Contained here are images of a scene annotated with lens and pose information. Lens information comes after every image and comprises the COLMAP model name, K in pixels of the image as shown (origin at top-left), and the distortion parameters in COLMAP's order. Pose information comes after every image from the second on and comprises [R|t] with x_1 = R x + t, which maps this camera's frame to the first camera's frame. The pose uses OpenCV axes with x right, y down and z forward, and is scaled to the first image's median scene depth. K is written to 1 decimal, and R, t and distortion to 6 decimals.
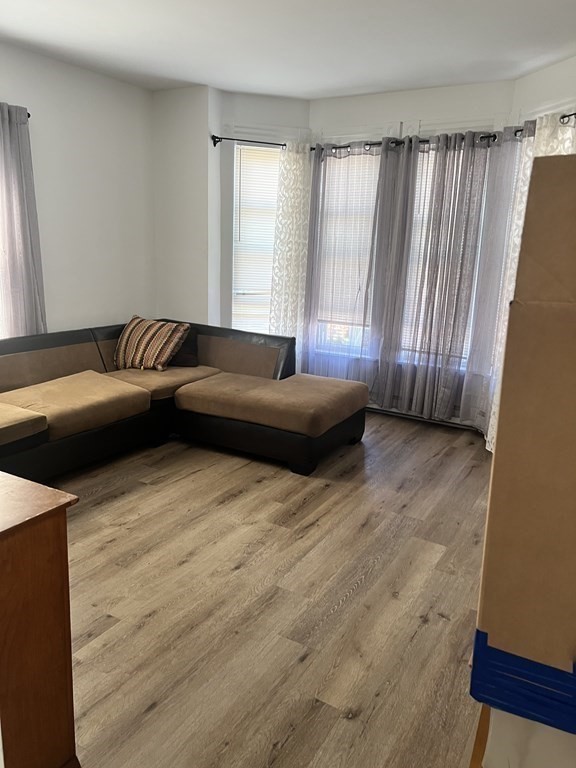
lens RADIAL K [[578.7, 0, 289.2], [0, 578.7, 382.6], [0, 0, 1]] dist [0.005314, -0.018253]
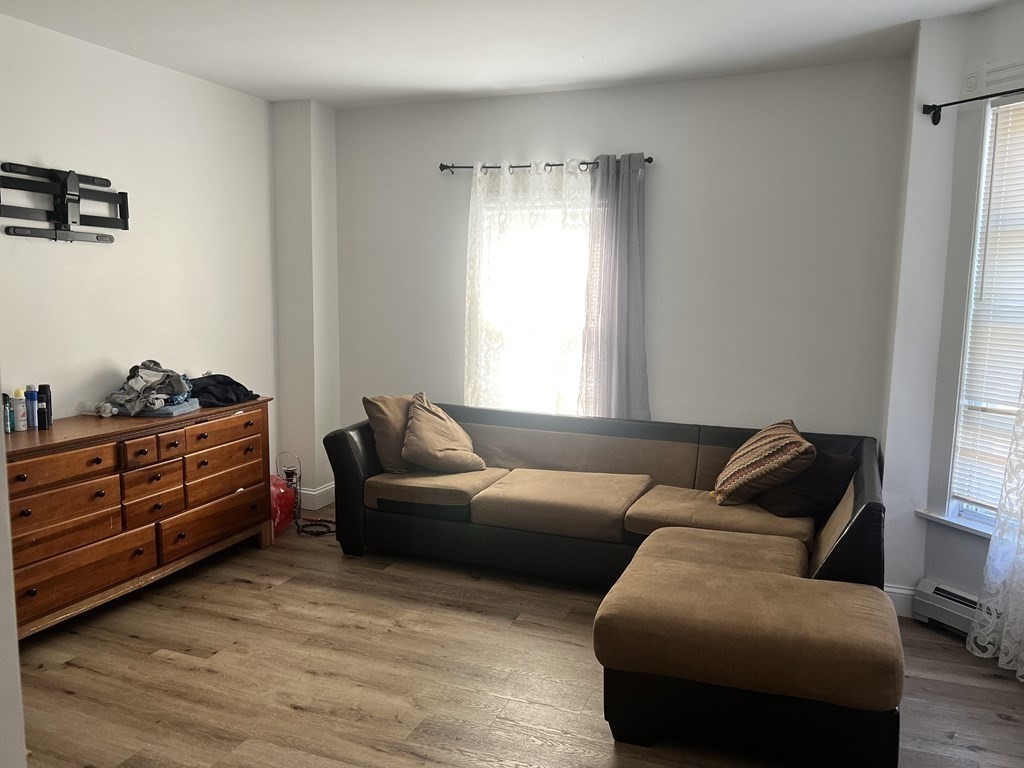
lens RADIAL K [[771.6, 0, 512.7], [0, 771.6, 390.4], [0, 0, 1]] dist [0.005314, -0.018253]
pose [[0.141581, 0.079883, -0.986698, 0.555118], [-0.237439, 0.970383, 0.044492, -0.120918], [0.961029, 0.227982, 0.156355, 0.610618]]
